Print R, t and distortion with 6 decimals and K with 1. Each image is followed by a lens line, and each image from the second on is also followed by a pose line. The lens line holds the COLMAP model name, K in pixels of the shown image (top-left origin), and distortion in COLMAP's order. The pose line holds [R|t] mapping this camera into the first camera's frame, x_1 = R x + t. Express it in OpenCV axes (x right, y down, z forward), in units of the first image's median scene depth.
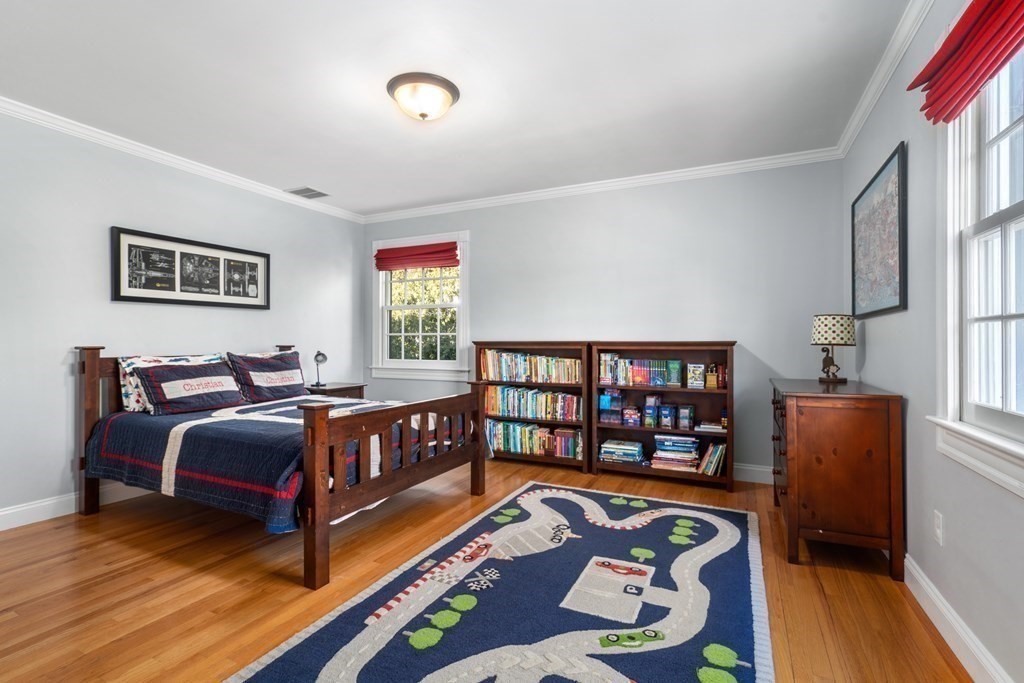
lens RADIAL K [[475.5, 0, 509.5], [0, 475.5, 340.2], [0, 0, 1]] dist [-0.011274, 0.000421]
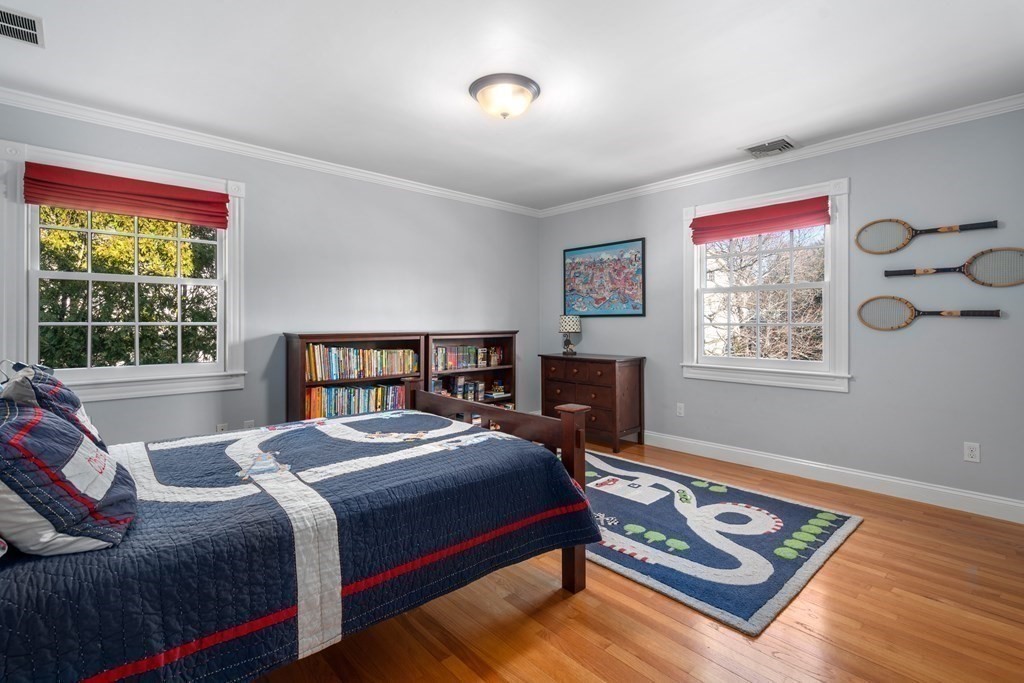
lens RADIAL K [[475.5, 0, 517.9], [0, 475.5, 331.2], [0, 0, 1]] dist [-0.011274, 0.000421]
pose [[0.367654, -0.014907, 0.929843, -0.750262], [0.000117, 0.999872, 0.015983, -0.016662], [-0.929963, -0.005768, 0.367609, 0.415563]]
